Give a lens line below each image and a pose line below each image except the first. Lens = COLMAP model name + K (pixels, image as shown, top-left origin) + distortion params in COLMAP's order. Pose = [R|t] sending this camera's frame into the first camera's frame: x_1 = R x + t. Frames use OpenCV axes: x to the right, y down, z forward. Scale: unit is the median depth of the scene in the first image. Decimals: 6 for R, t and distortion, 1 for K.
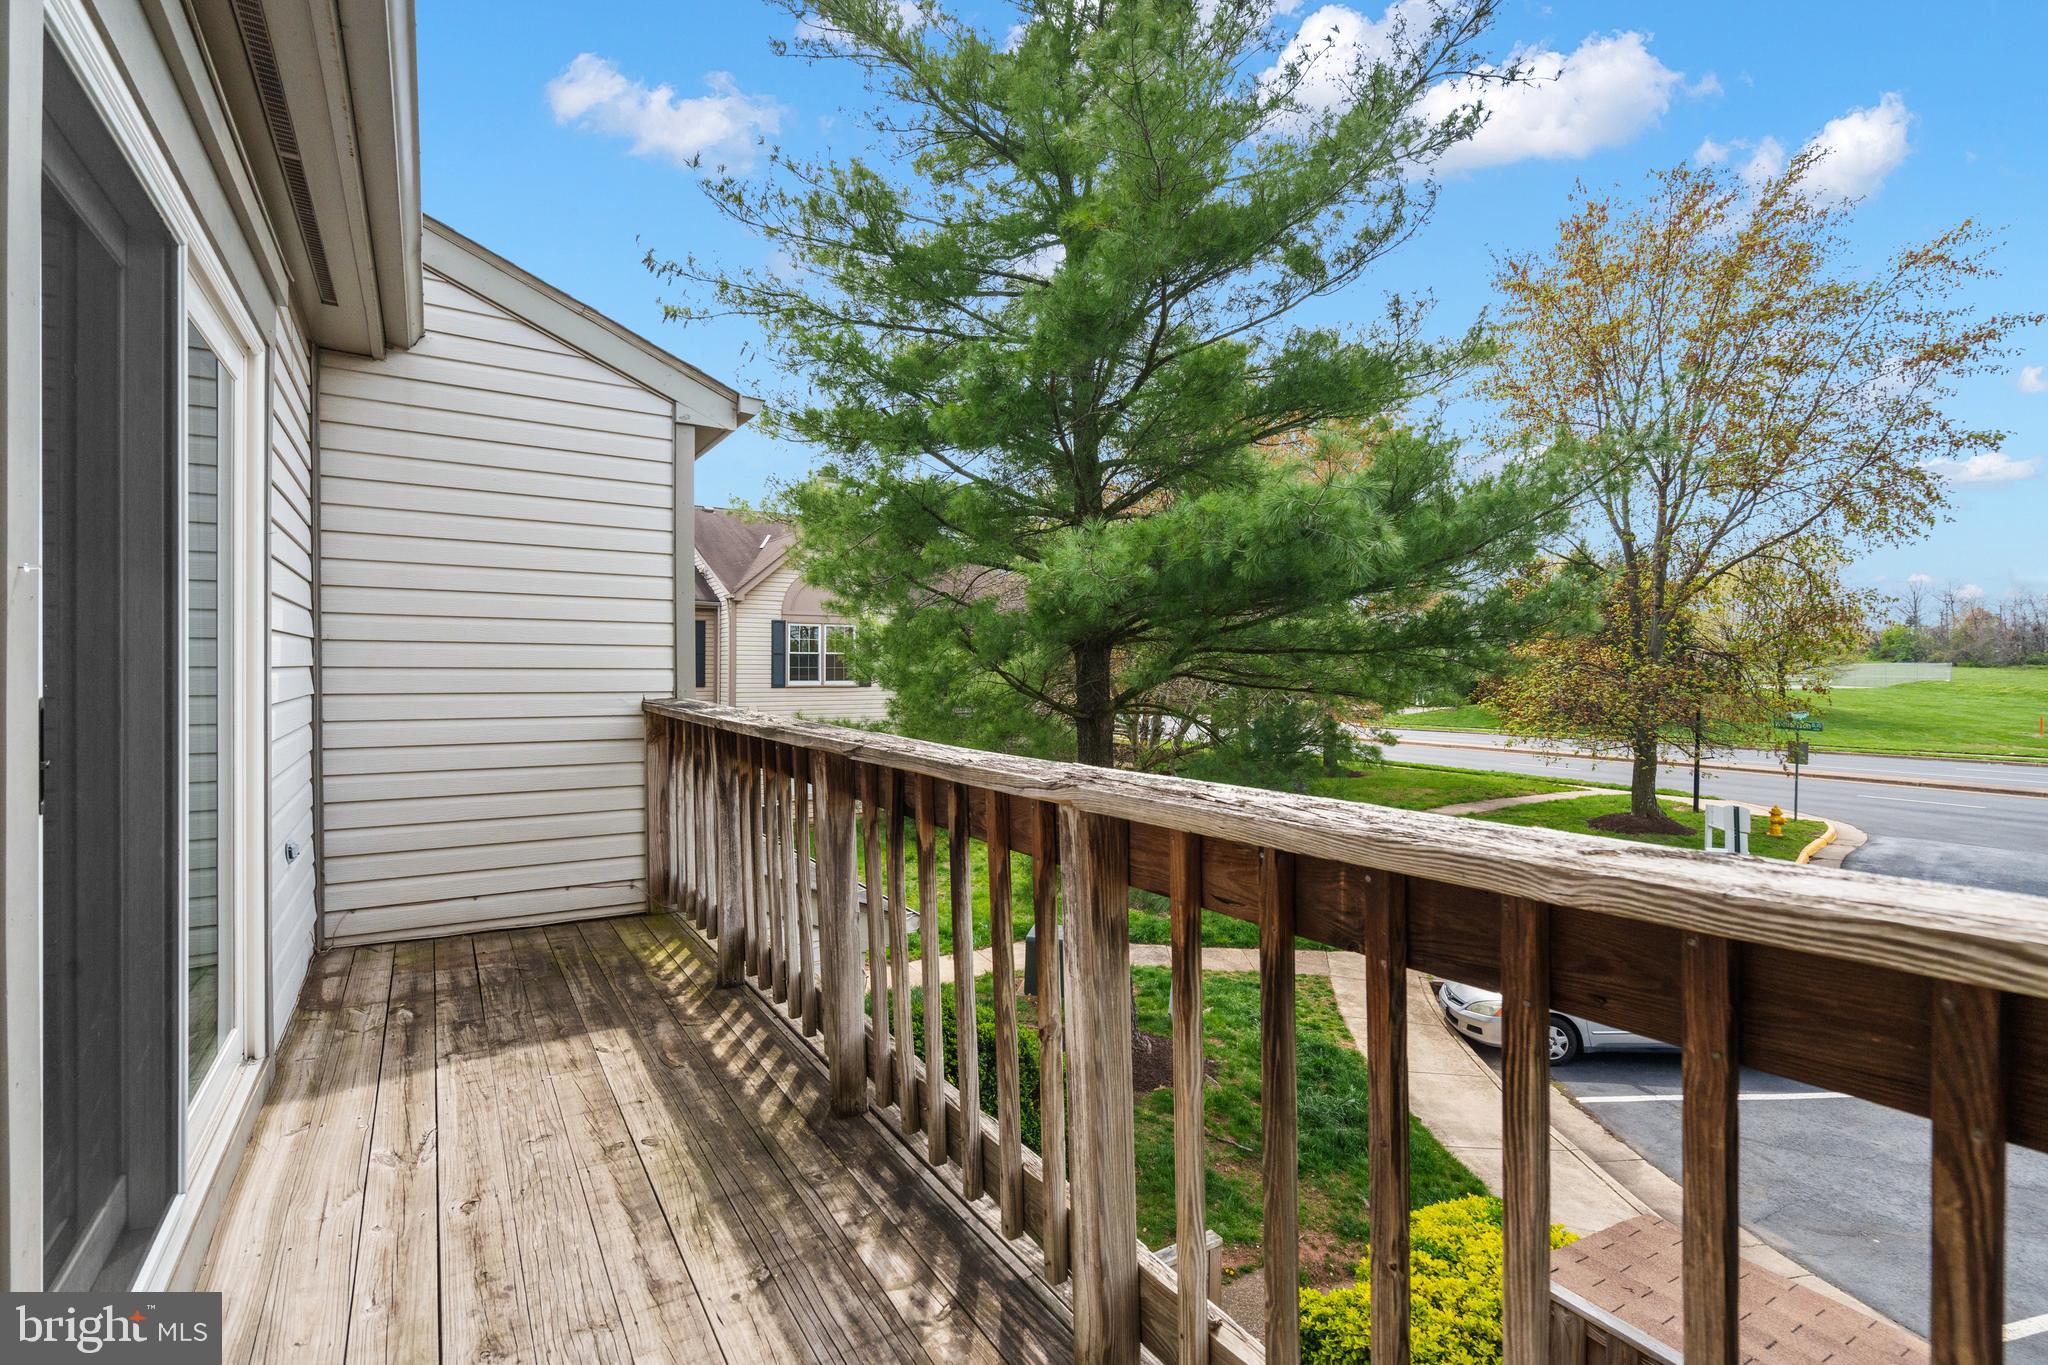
lens RADIAL K [[939.5, 0, 1024.0], [0, 939.5, 682.5], [0, 0, 1]] dist [-0.000582, 0.000209]
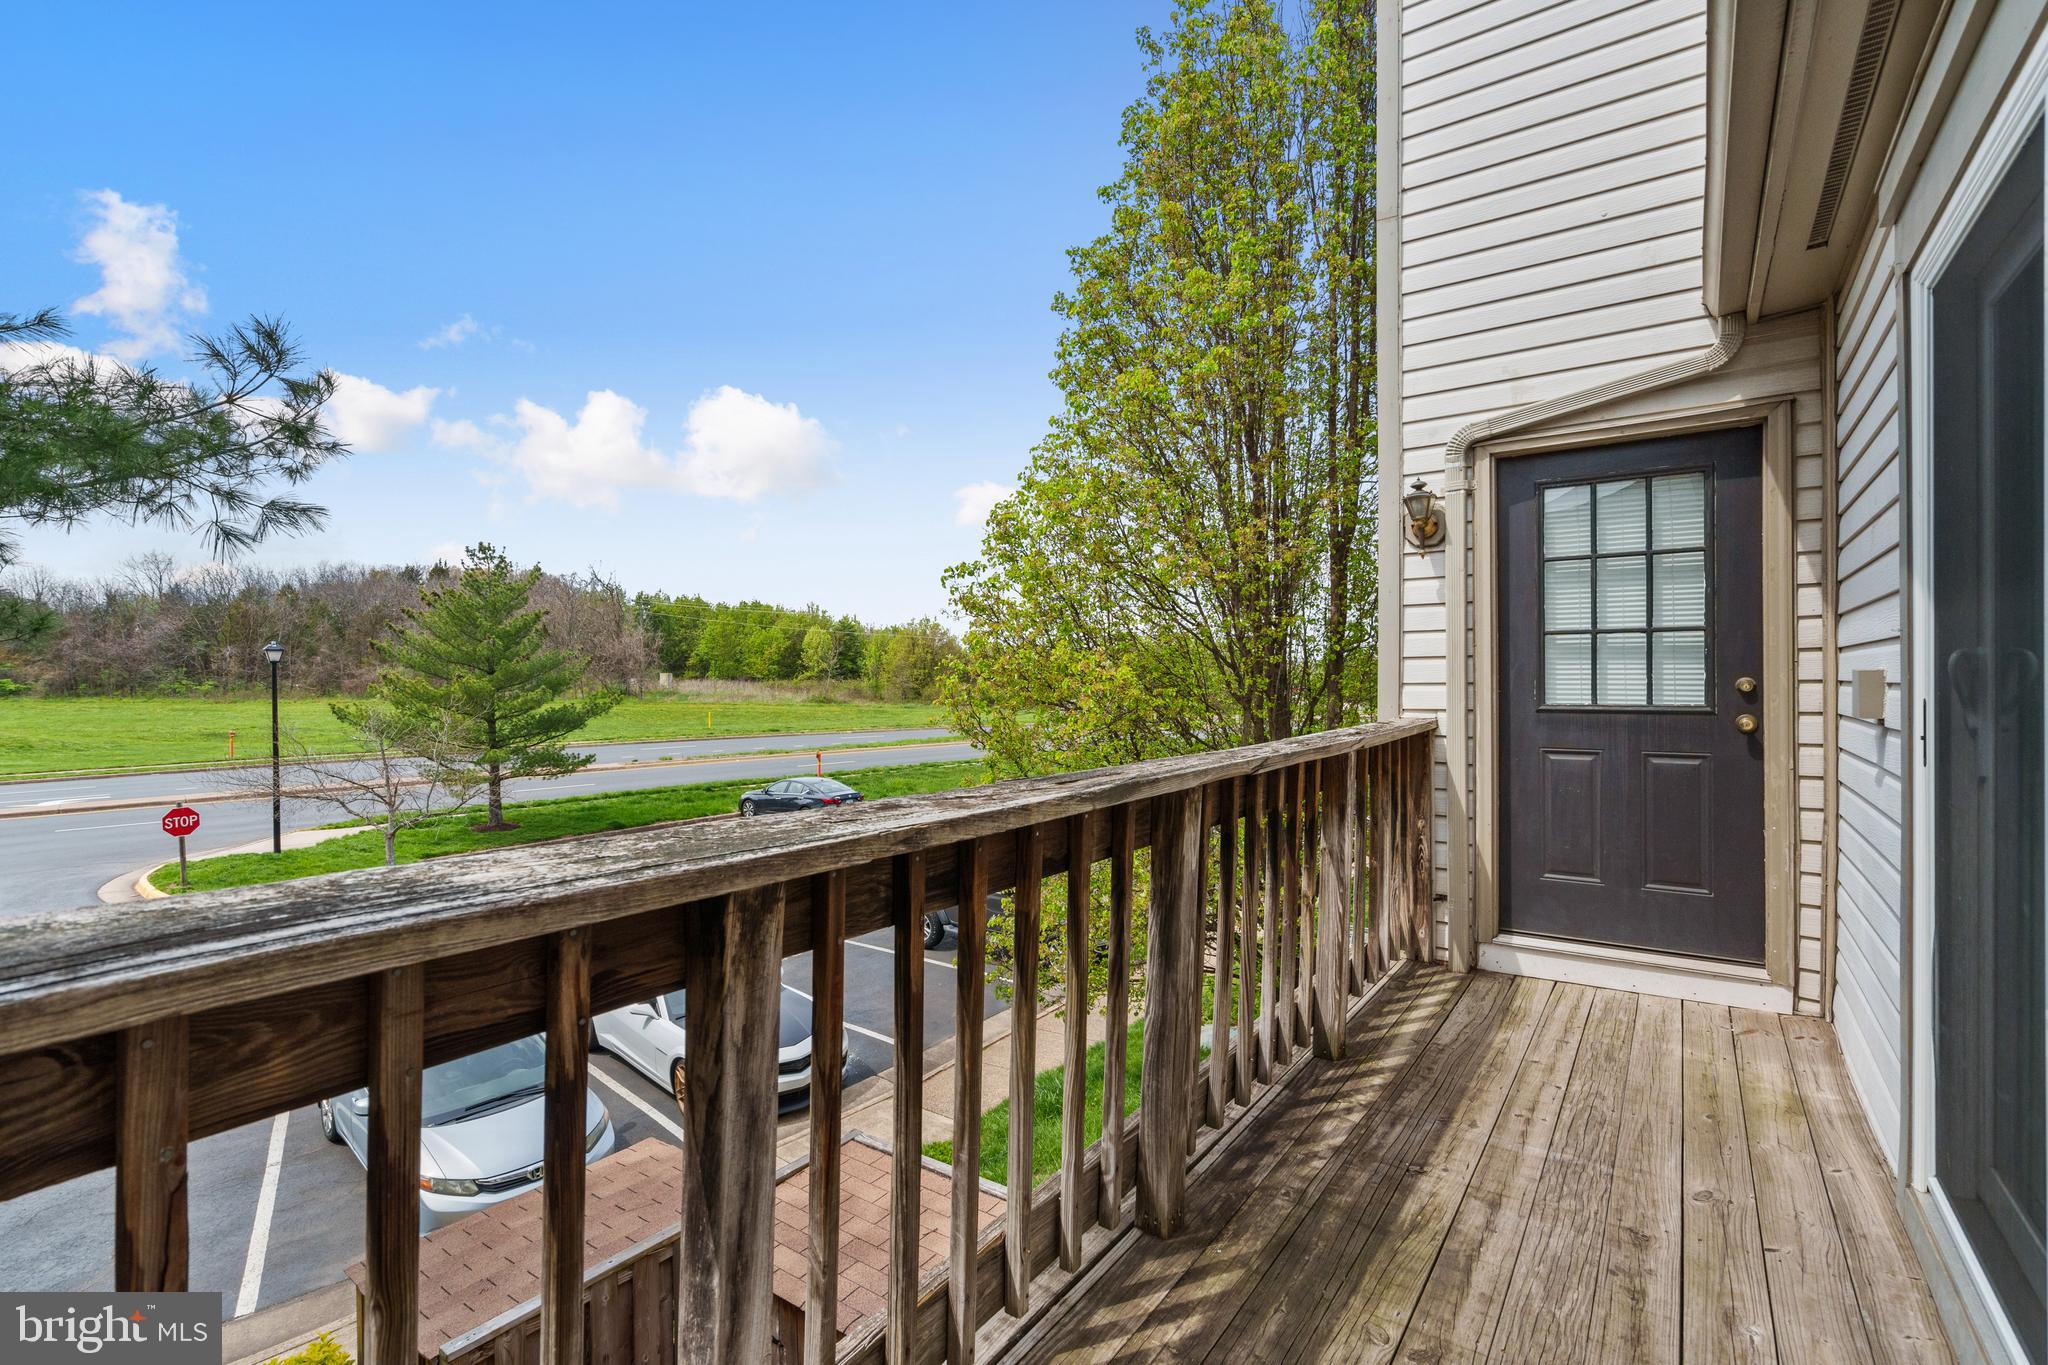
lens RADIAL K [[939.5, 0, 1024.0], [0, 939.5, 682.5], [0, 0, 1]] dist [-0.000582, 0.000209]
pose [[-0.381238, -0.004724, 0.924465, -1.145881], [0.019510, 0.999723, 0.013154, -0.039966], [-0.924271, 0.023052, -0.381041, 1.805964]]
